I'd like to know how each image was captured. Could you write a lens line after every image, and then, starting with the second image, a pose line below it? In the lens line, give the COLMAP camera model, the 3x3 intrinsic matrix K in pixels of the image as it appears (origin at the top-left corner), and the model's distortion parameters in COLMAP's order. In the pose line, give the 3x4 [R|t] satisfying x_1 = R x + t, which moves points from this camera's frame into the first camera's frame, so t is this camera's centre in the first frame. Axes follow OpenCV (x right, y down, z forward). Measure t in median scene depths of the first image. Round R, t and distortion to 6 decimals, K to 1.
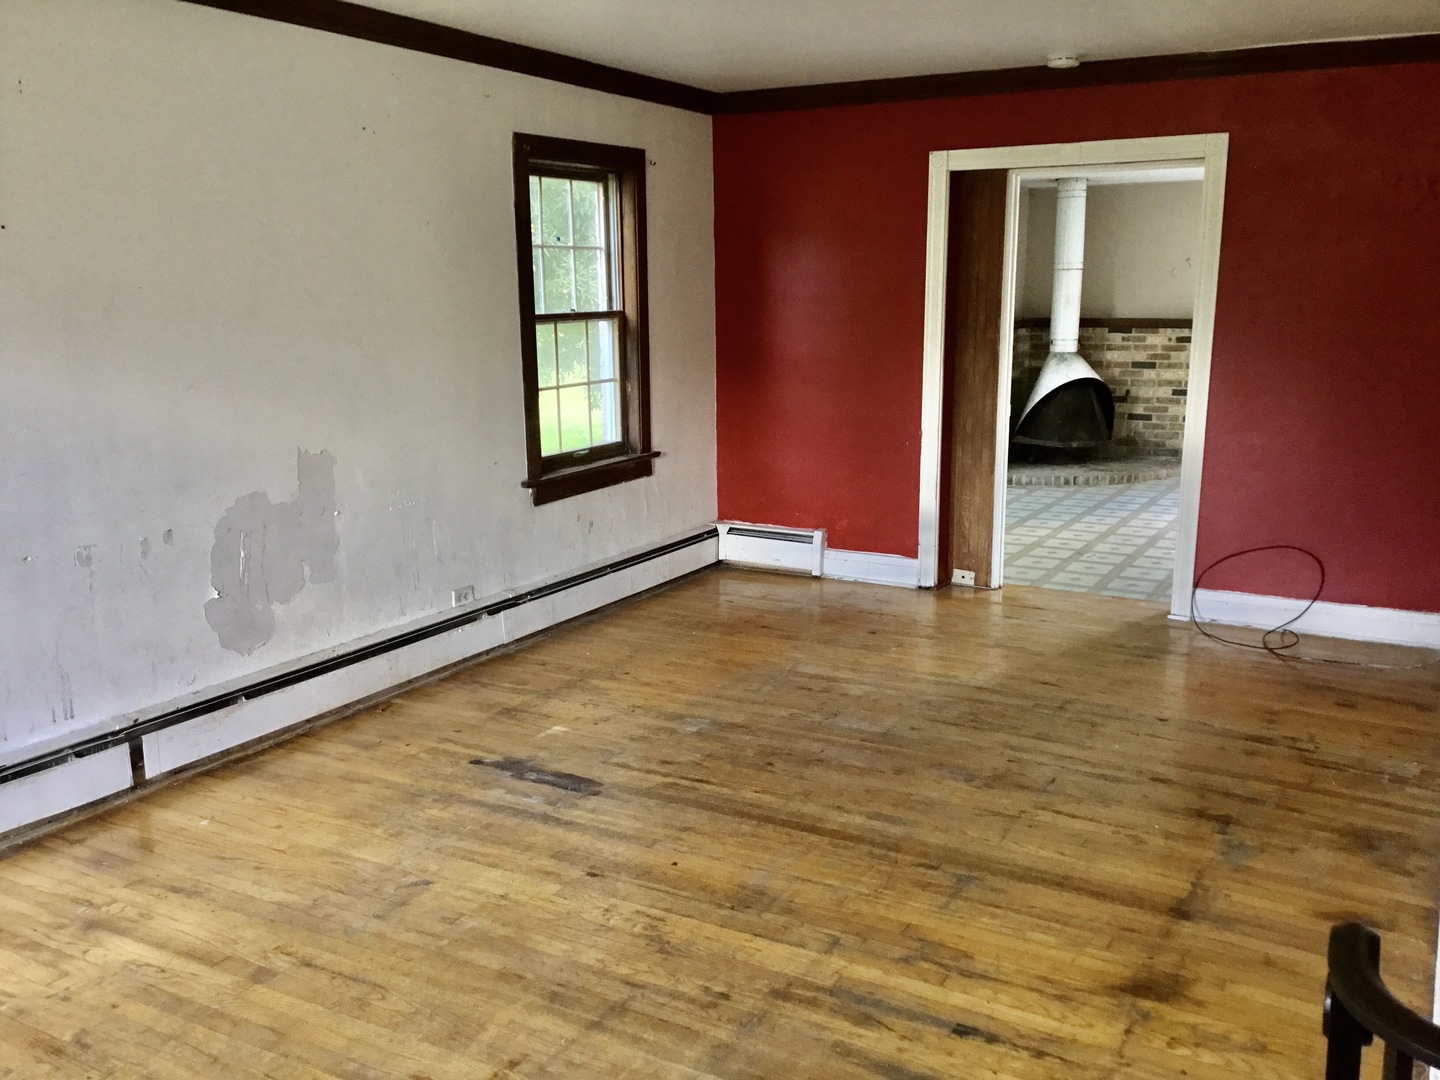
lens RADIAL K [[1291.5, 0, 720.0], [0, 1291.5, 540.0], [0, 0, 1]] dist [0.133505, -0.244025]
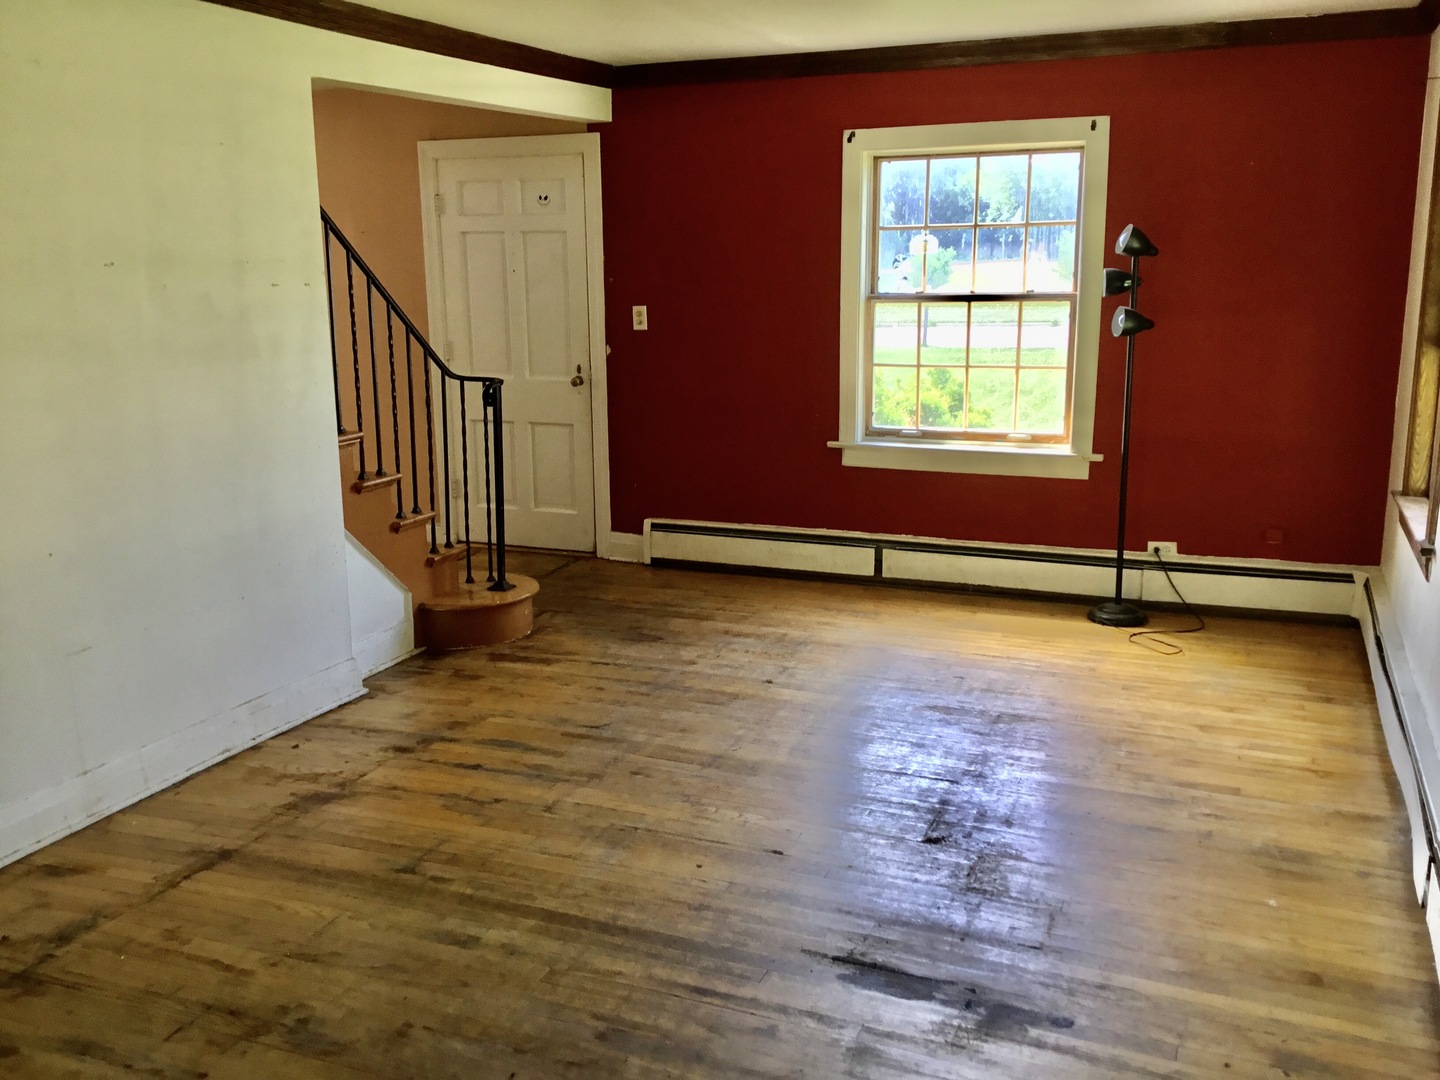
lens RADIAL K [[1291.5, 0, 720.0], [0, 1291.5, 540.0], [0, 0, 1]] dist [0.133505, -0.244025]
pose [[-0.991981, 0.045429, -0.117944, 0.051964], [-0.005851, 0.915665, 0.401899, -0.354764], [0.126255, 0.399366, -0.908056, 1.722664]]
